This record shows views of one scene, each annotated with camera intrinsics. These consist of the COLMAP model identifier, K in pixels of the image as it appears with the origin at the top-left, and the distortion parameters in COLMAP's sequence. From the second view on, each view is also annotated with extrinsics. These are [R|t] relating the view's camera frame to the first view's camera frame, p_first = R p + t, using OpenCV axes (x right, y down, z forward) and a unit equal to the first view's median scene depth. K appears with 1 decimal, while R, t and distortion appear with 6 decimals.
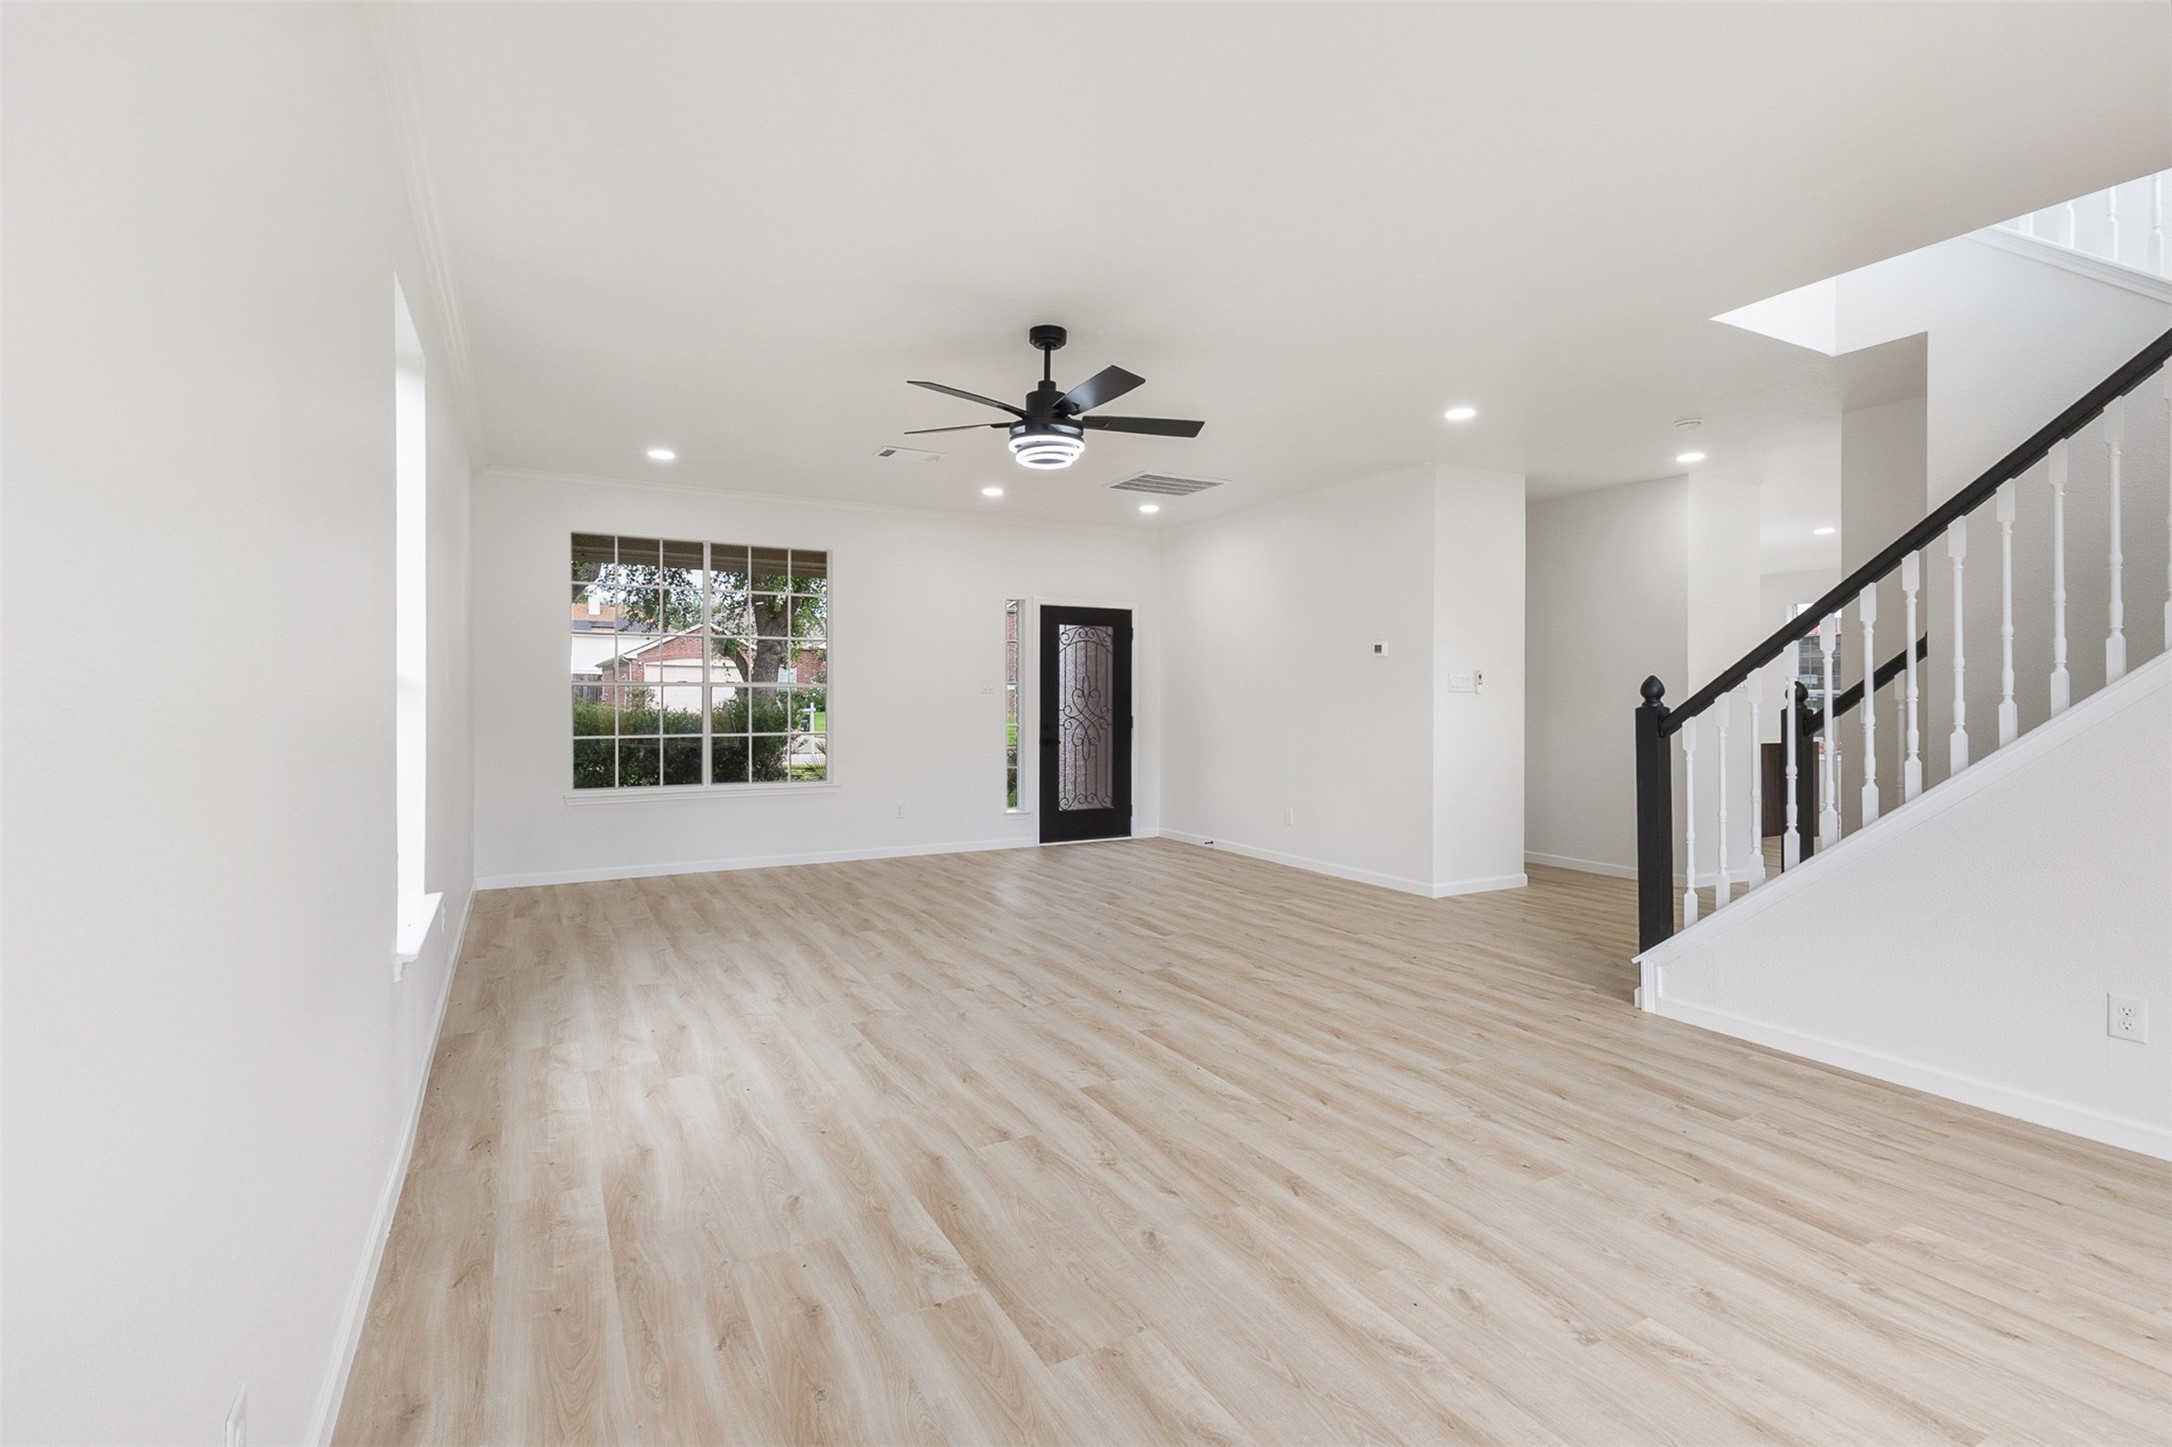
lens RADIAL K [[1007.9, 0, 1083.4], [0, 1007.9, 699.6], [0, 0, 1]] dist [0.001878, 0.000585]
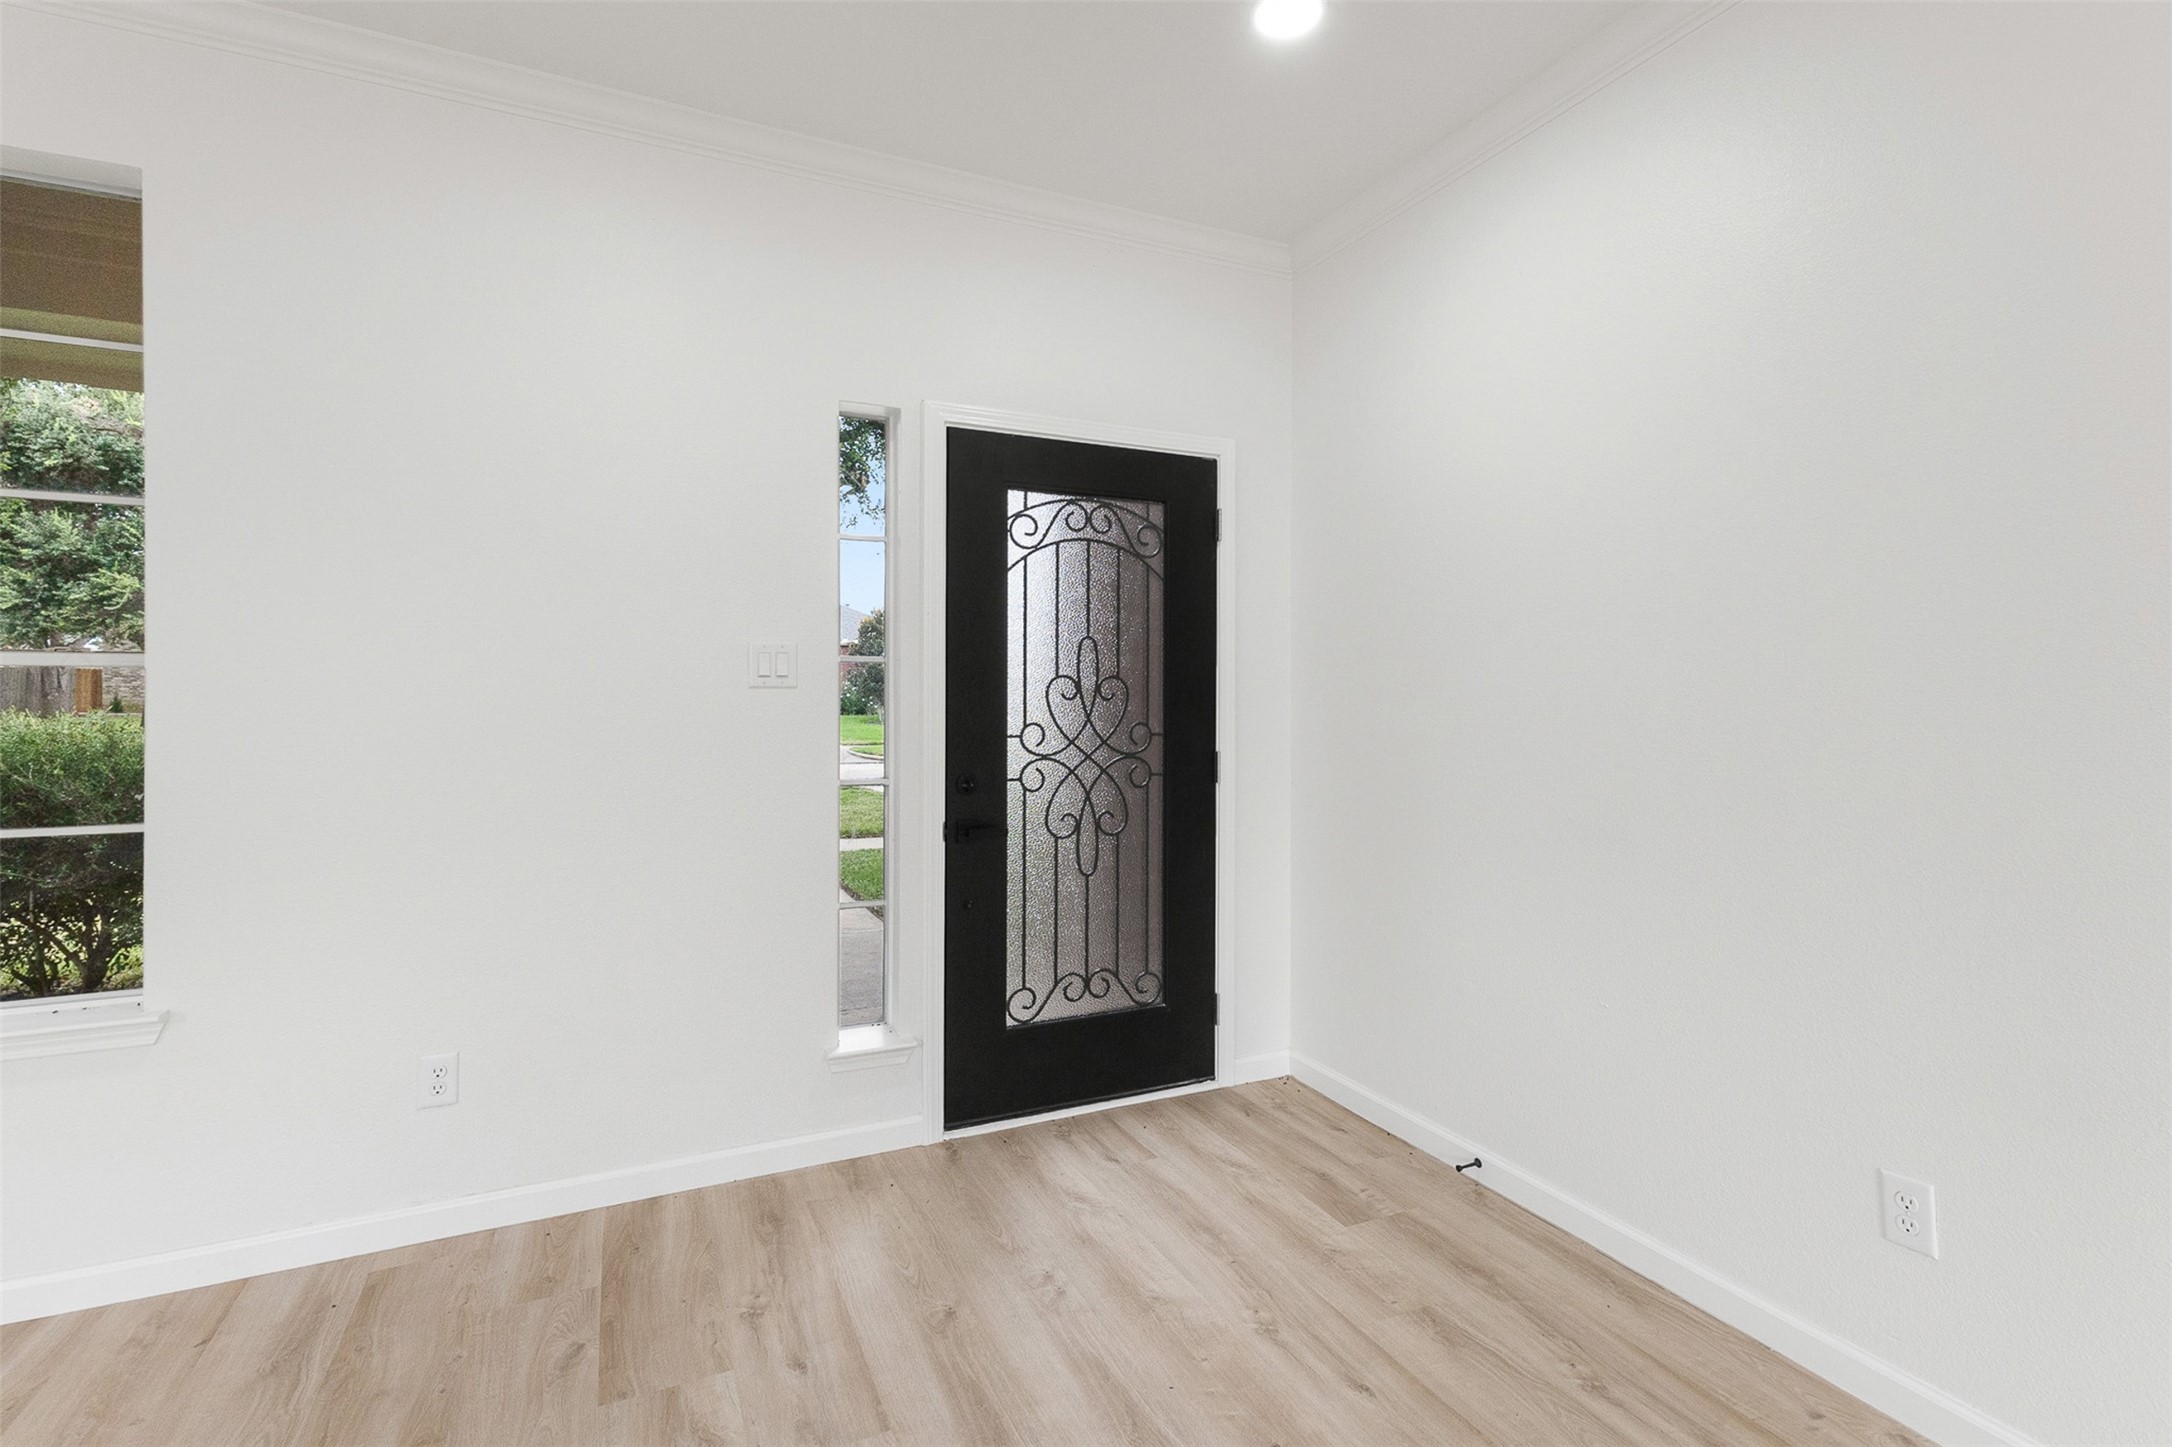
lens RADIAL K [[1007.9, 0, 1085.6], [0, 1007.9, 713.5], [0, 0, 1]] dist [0.001878, 0.000585]
pose [[0.997534, 0.000510, -0.070182, 0.026810], [-0.000213, 0.999991, 0.004241, 0.001112], [0.070184, -0.004215, 0.997525, 0.644574]]
